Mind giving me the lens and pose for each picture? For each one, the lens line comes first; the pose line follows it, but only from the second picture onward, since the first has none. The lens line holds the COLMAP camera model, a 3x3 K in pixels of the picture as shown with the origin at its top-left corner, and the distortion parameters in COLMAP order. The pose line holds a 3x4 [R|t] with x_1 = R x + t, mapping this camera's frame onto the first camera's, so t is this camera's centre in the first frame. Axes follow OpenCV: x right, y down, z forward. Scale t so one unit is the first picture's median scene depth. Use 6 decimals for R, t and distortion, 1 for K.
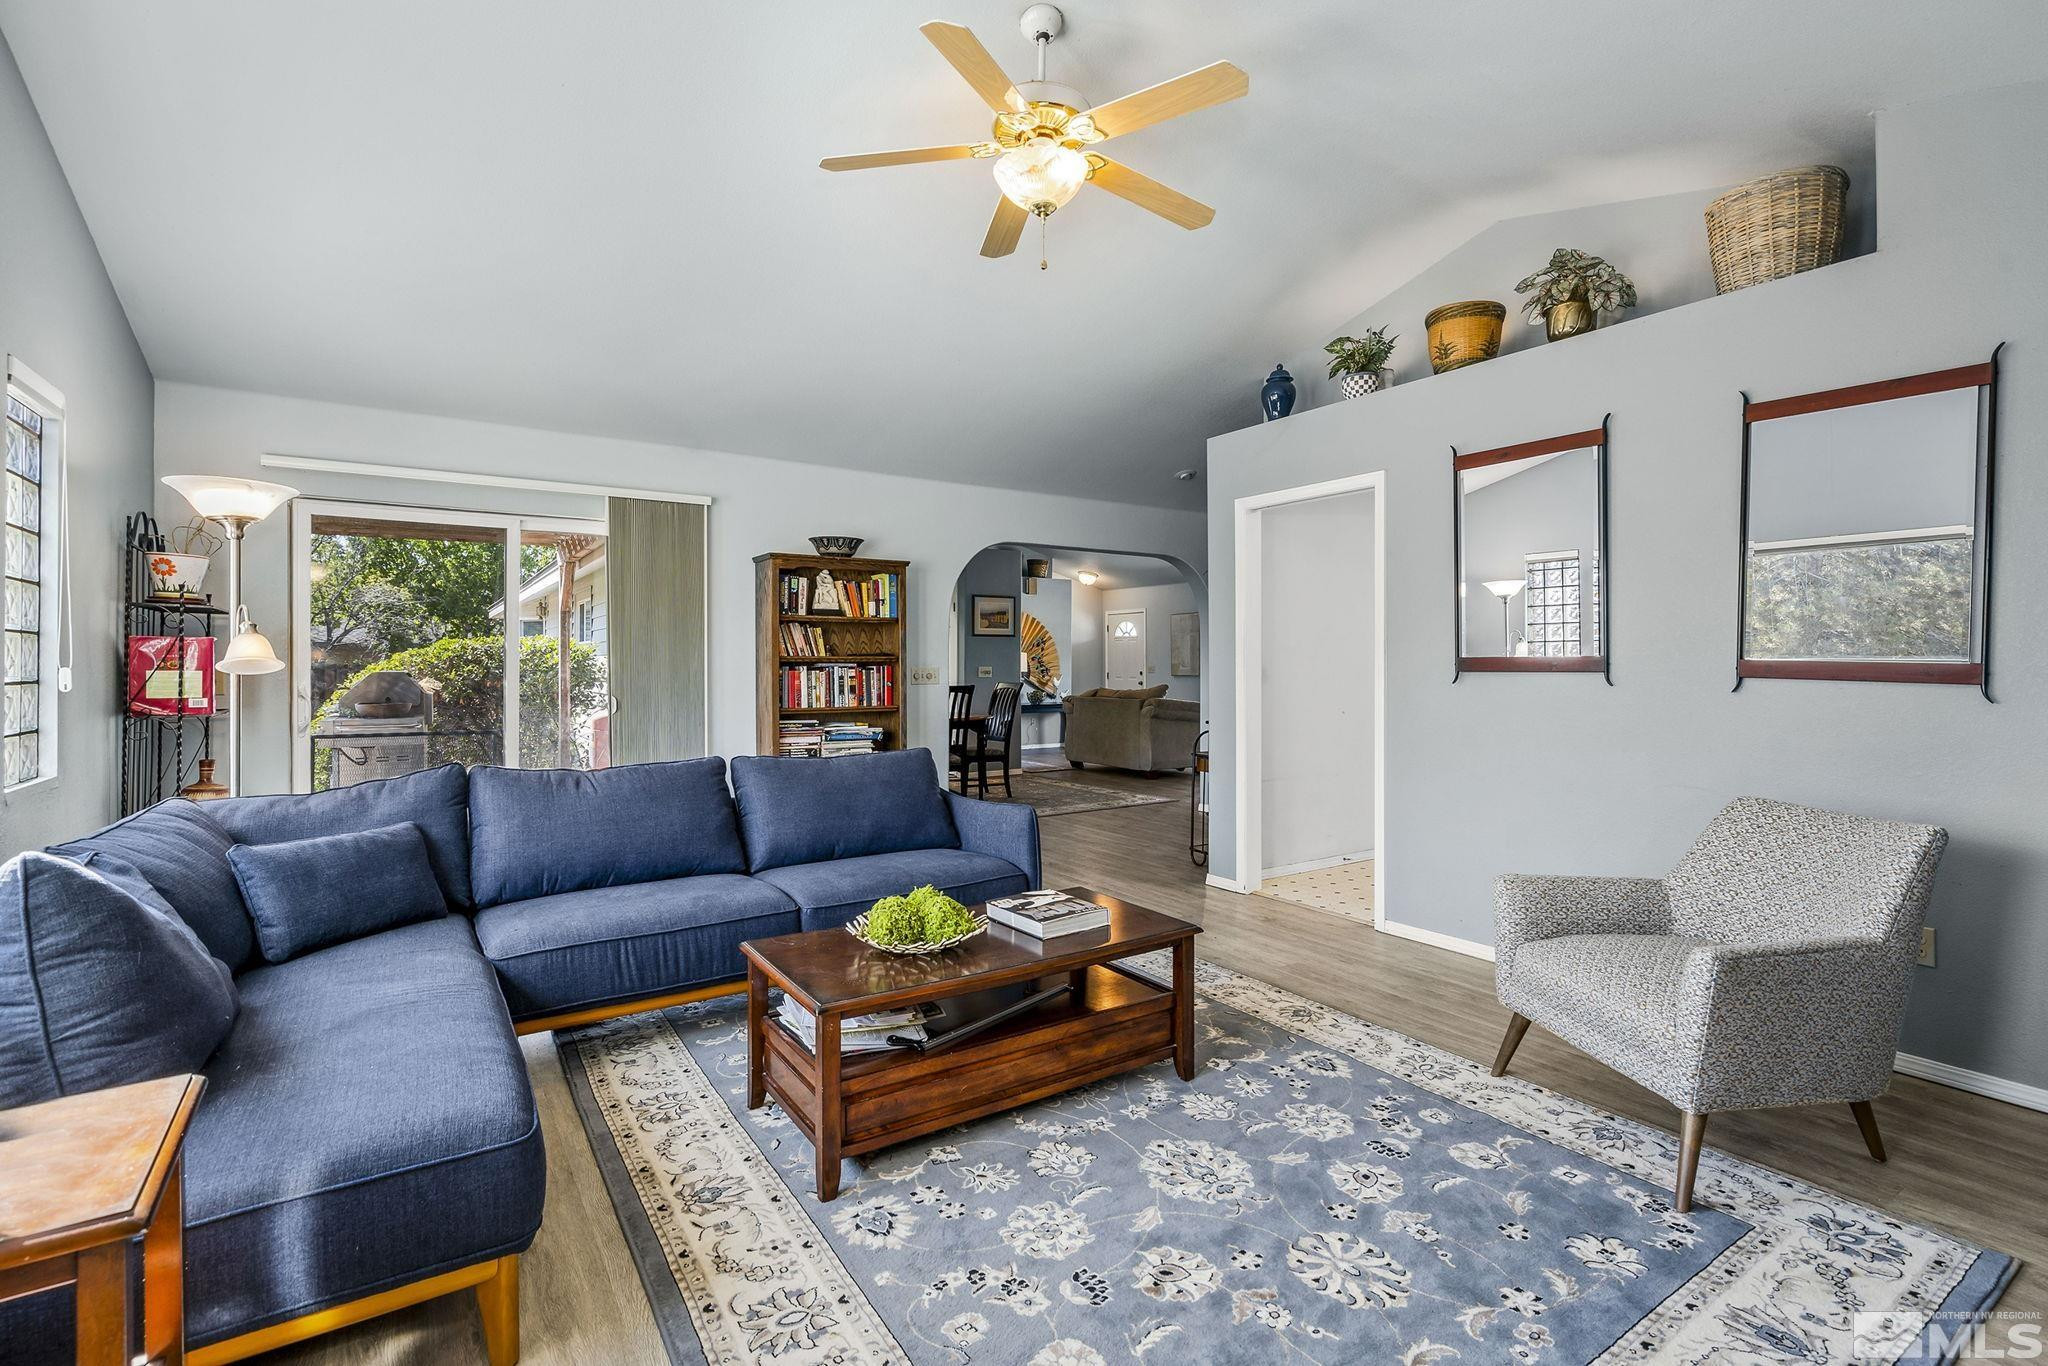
lens RADIAL K [[949.3, 0, 1035.9], [0, 949.3, 668.8], [0, 0, 1]] dist [0.004271, -0.001260]
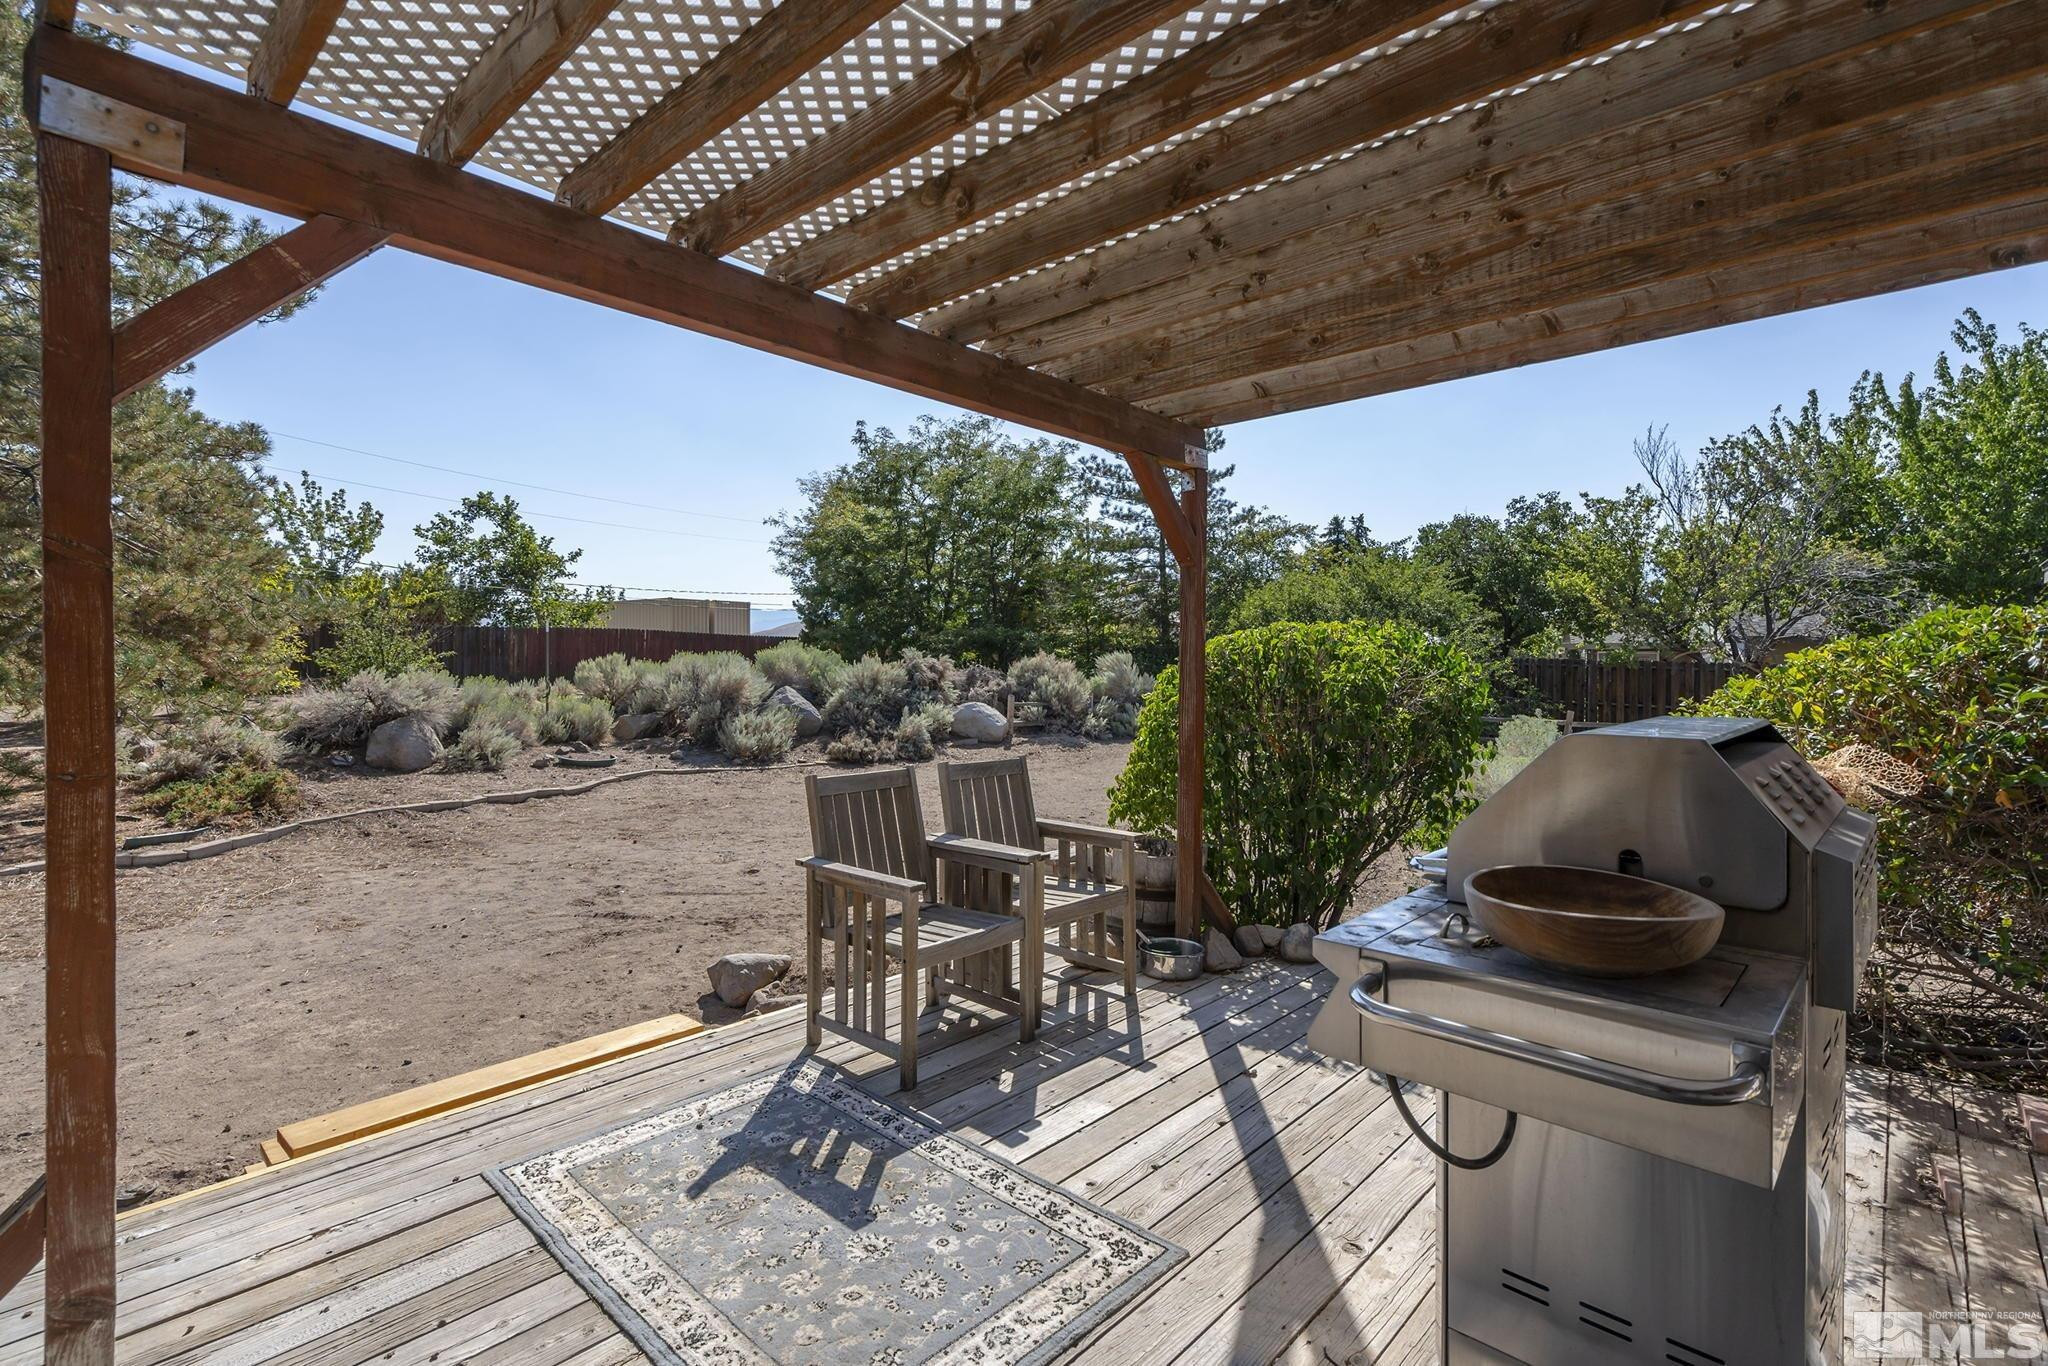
lens RADIAL K [[949.3, 0, 1026.9], [0, 949.3, 668.6], [0, 0, 1]] dist [0.004271, -0.001260]
pose [[0.243408, 0.007357, -0.969896, -0.145388], [-0.004072, 0.999970, 0.006563, -0.003826], [0.969915, 0.002352, 0.243430, 0.235034]]
